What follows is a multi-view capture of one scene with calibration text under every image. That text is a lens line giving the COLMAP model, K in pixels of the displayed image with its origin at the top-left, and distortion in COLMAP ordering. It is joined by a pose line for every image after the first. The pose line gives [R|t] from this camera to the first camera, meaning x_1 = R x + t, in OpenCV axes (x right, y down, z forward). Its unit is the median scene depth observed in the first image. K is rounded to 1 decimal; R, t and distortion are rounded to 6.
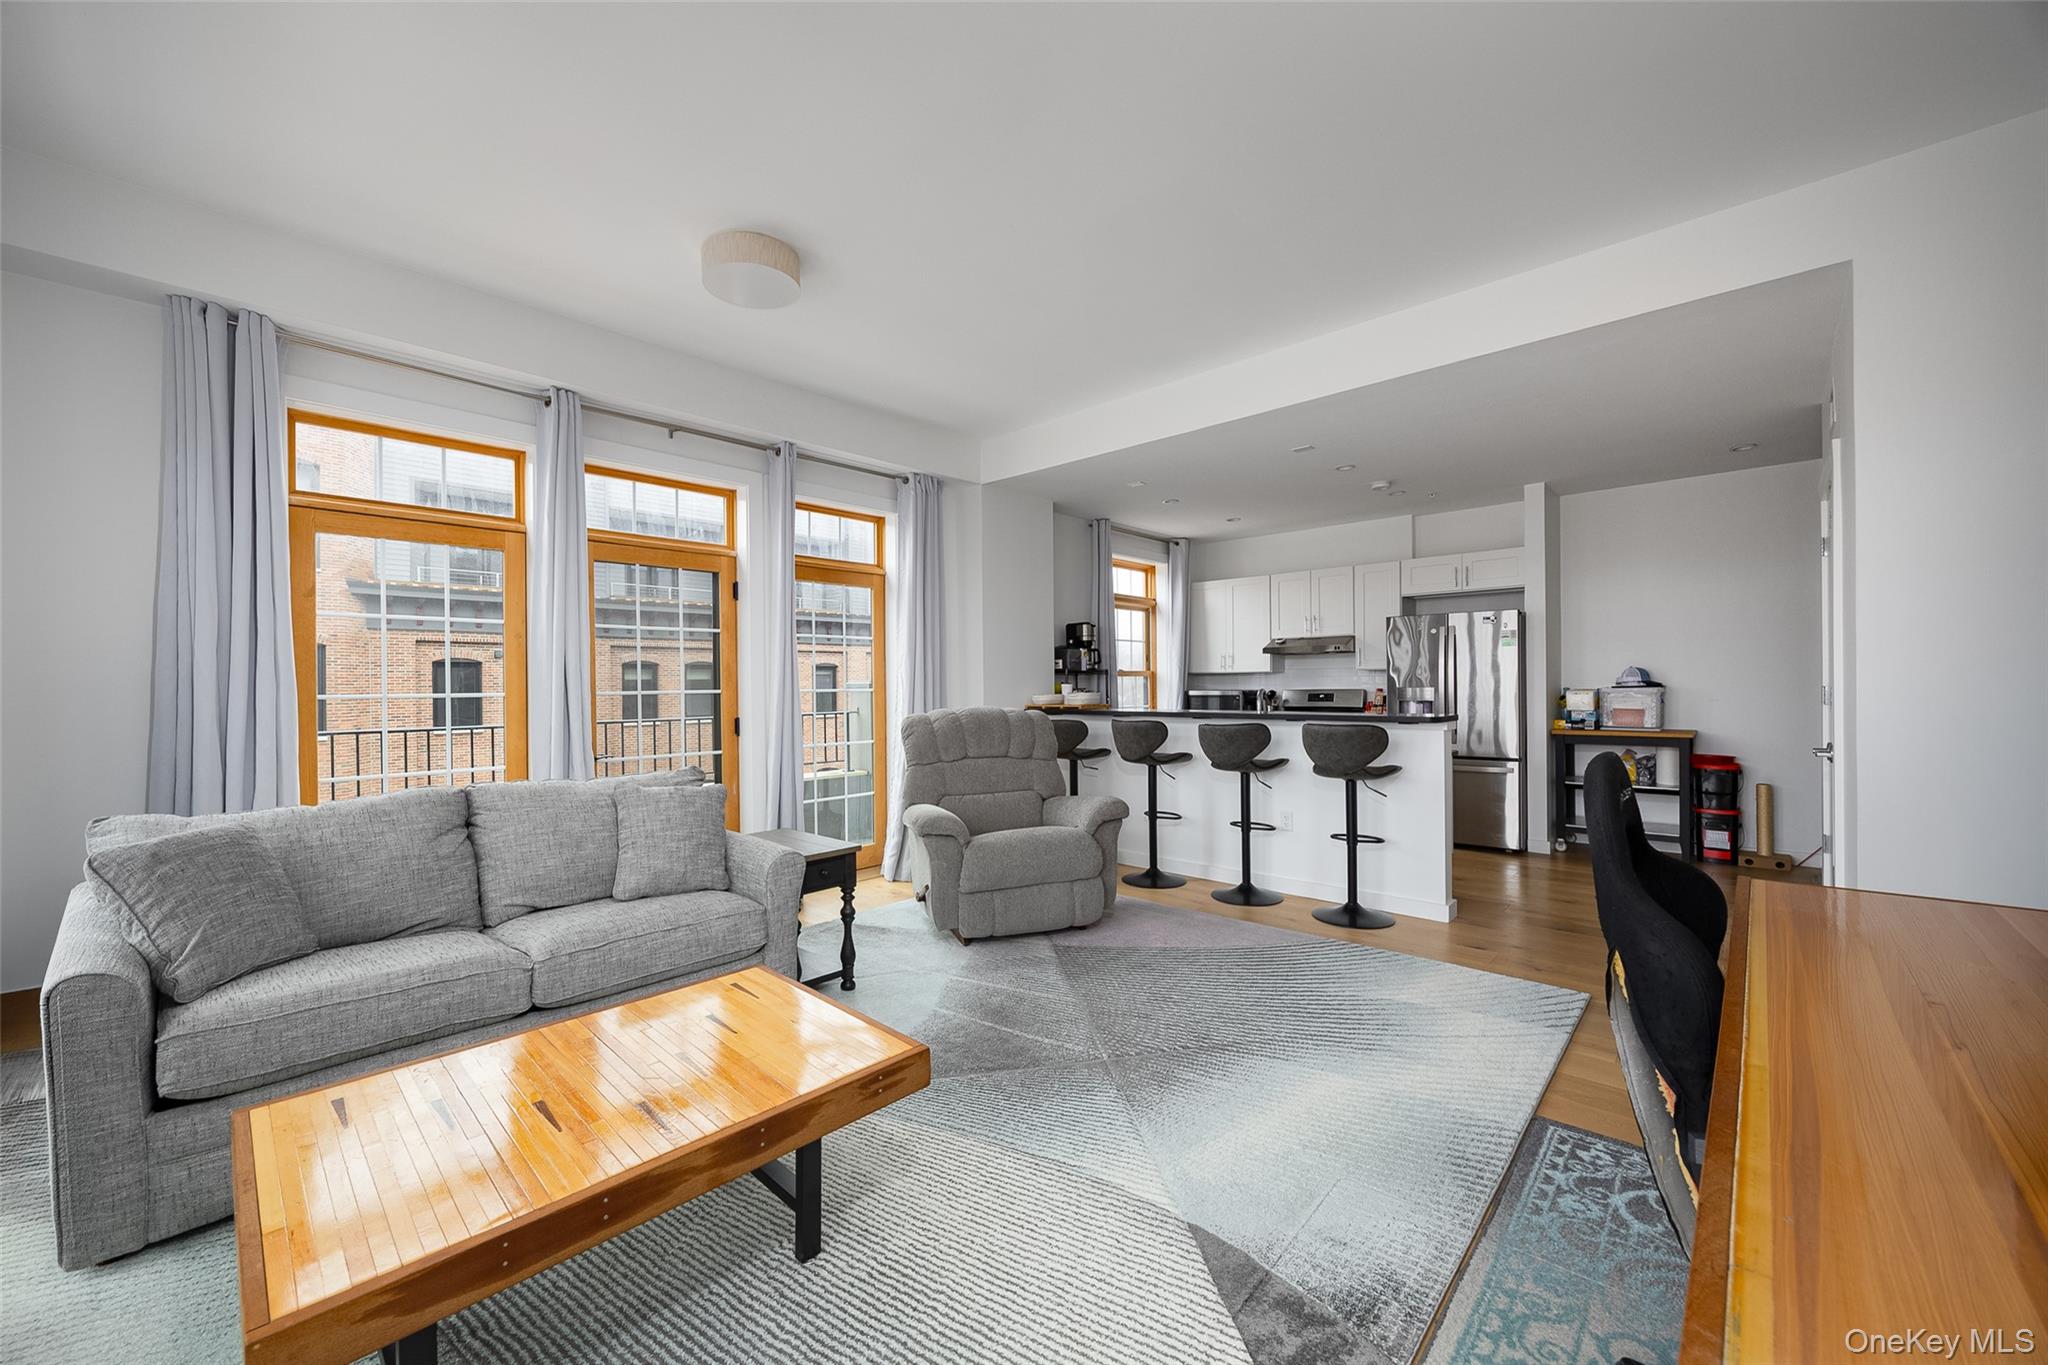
lens RADIAL K [[774.6, 0, 1024.0], [0, 774.6, 682.5], [0, 0, 1]] dist [-0.000867, -0.000016]
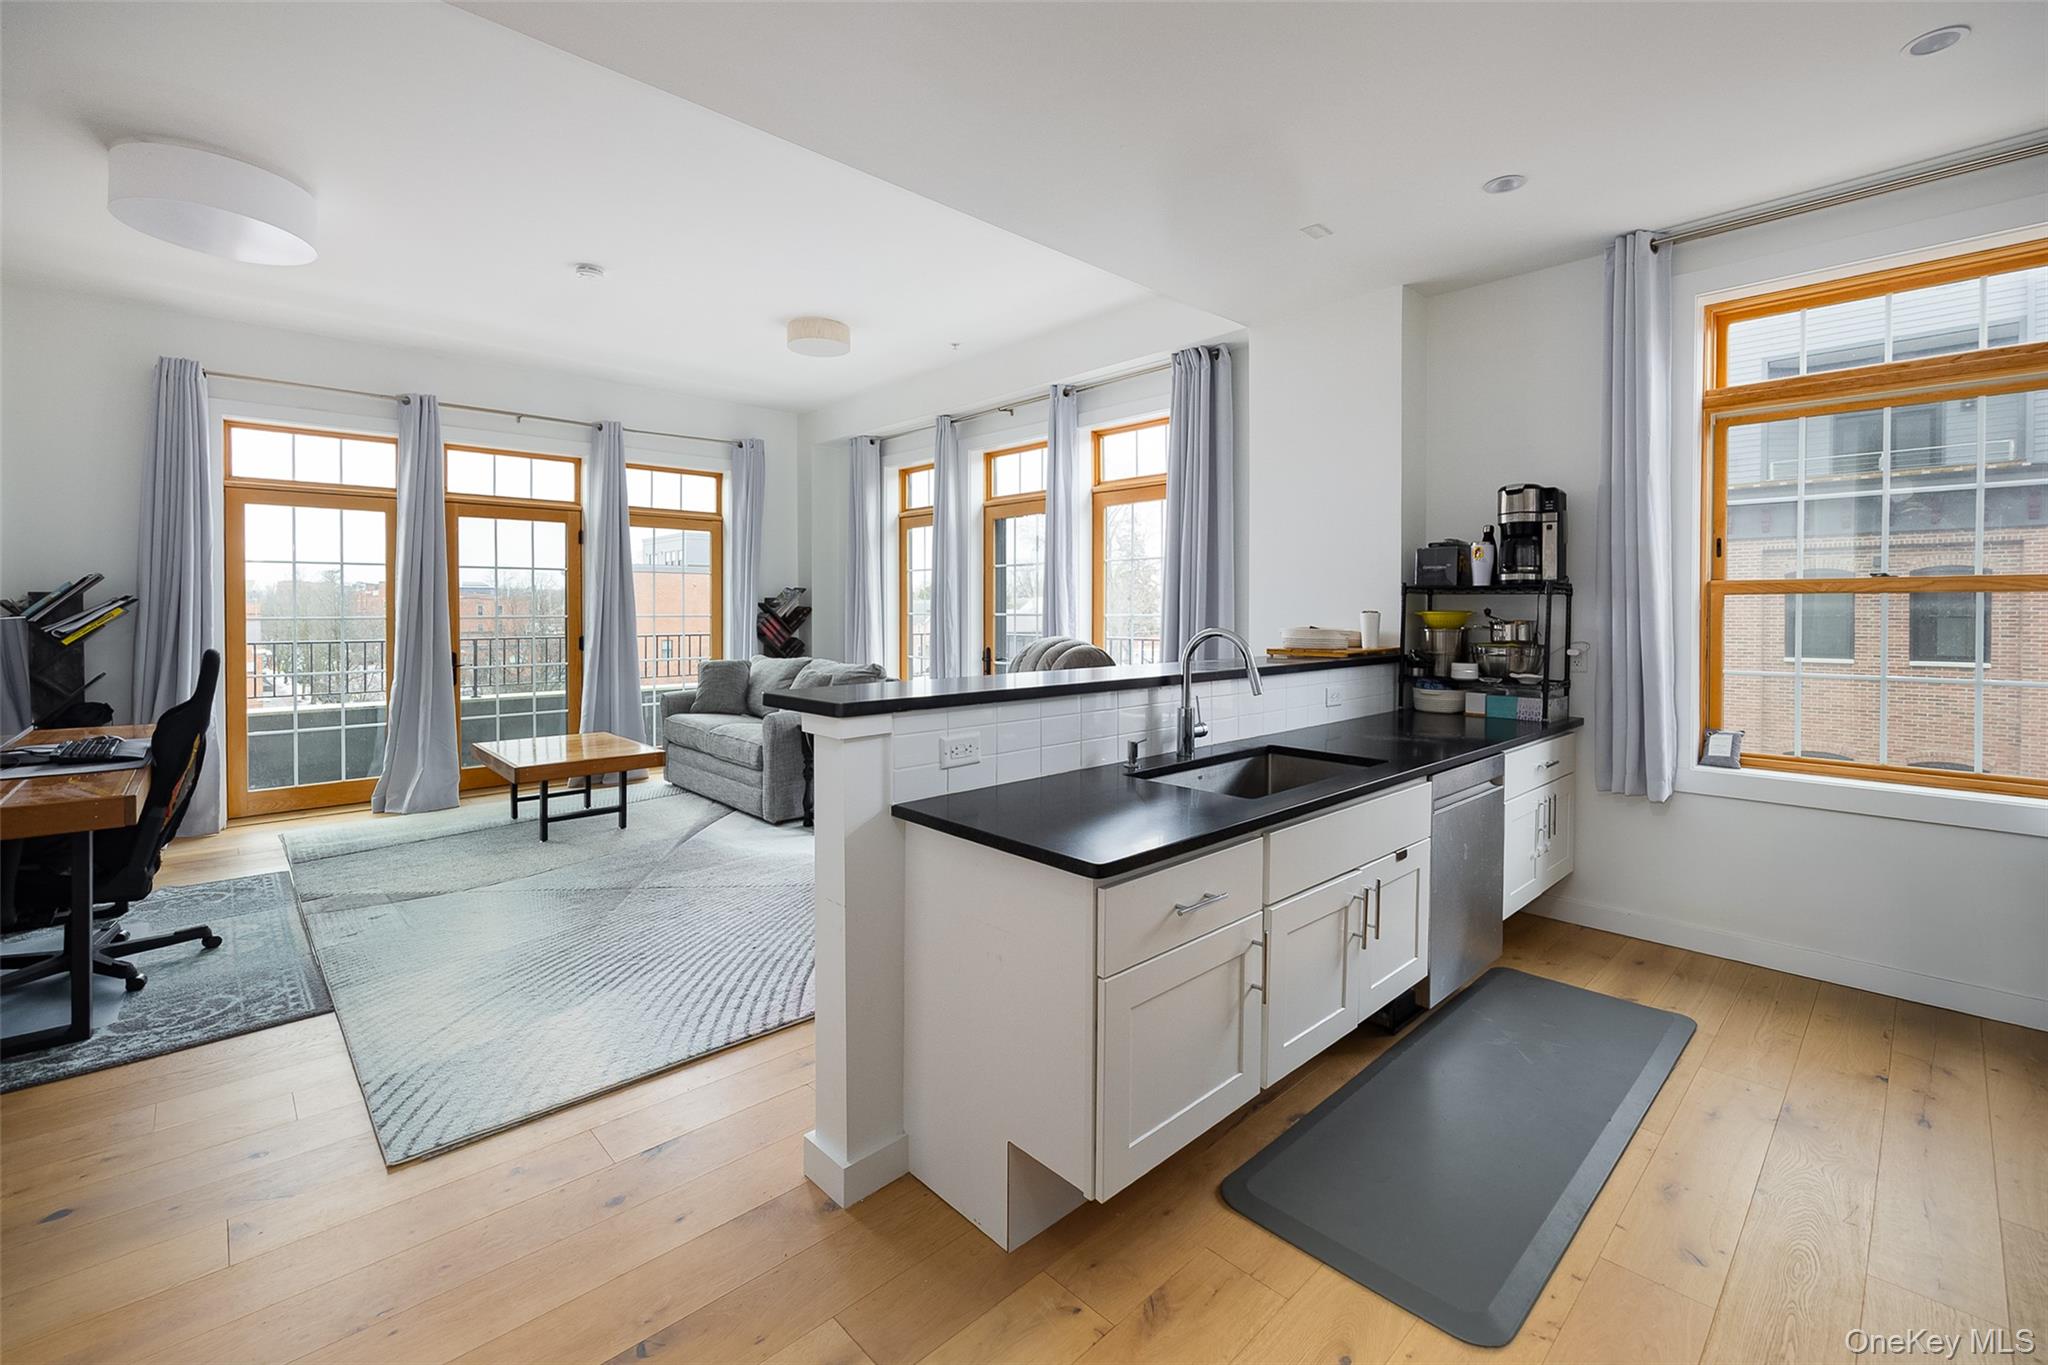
lens RADIAL K [[865.8, 0, 1021.0], [0, 865.8, 615.2], [0, 0, 1]] dist [0.001853, -0.000346]
pose [[-0.060517, 0.016754, -0.998027, 2.005861], [0.004170, 0.999855, 0.016531, -0.022424], [0.998158, -0.003162, -0.060578, 2.257527]]
